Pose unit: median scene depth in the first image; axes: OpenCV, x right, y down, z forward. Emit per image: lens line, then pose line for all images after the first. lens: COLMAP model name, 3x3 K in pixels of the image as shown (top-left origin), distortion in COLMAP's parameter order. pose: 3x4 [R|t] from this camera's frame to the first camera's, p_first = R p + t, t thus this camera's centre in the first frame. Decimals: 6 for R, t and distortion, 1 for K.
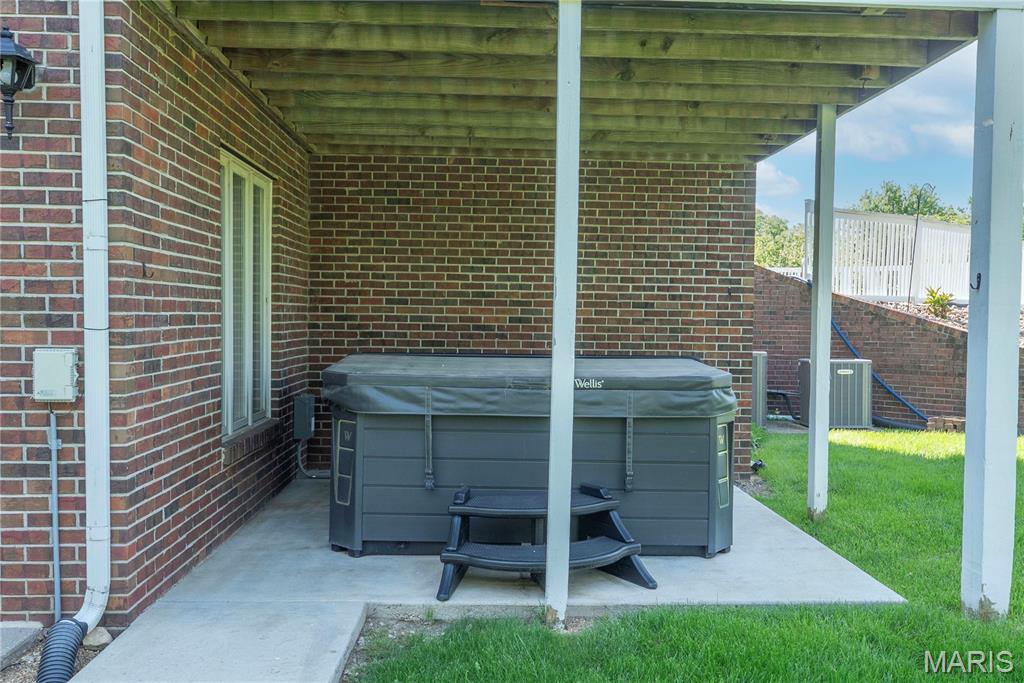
lens RADIAL K [[899.3, 0, 512.0], [0, 899.3, 341.5], [0, 0, 1]] dist [-0.004814, -0.002680]
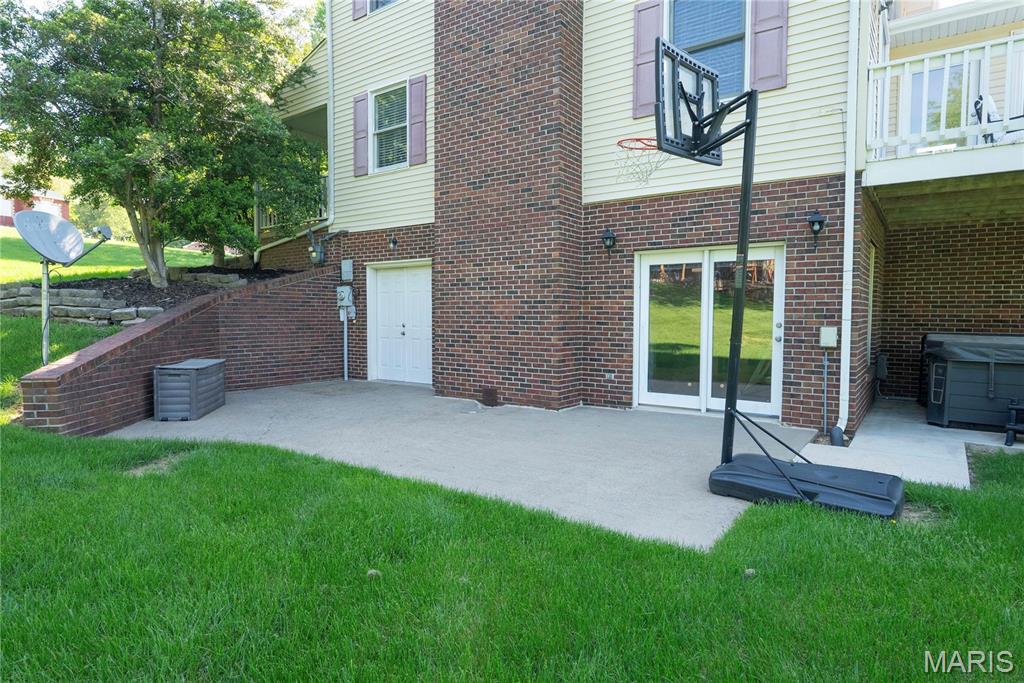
lens RADIAL K [[576.8, 0, 512.0], [0, 576.8, 341.5], [0, 0, 1]] dist [-0.004172, -0.001603]
pose [[0.790047, 0.022685, -0.612626, -0.156688], [-0.012905, 0.999709, 0.020375, 0.021430], [0.612910, -0.008191, 0.790110, -0.716161]]
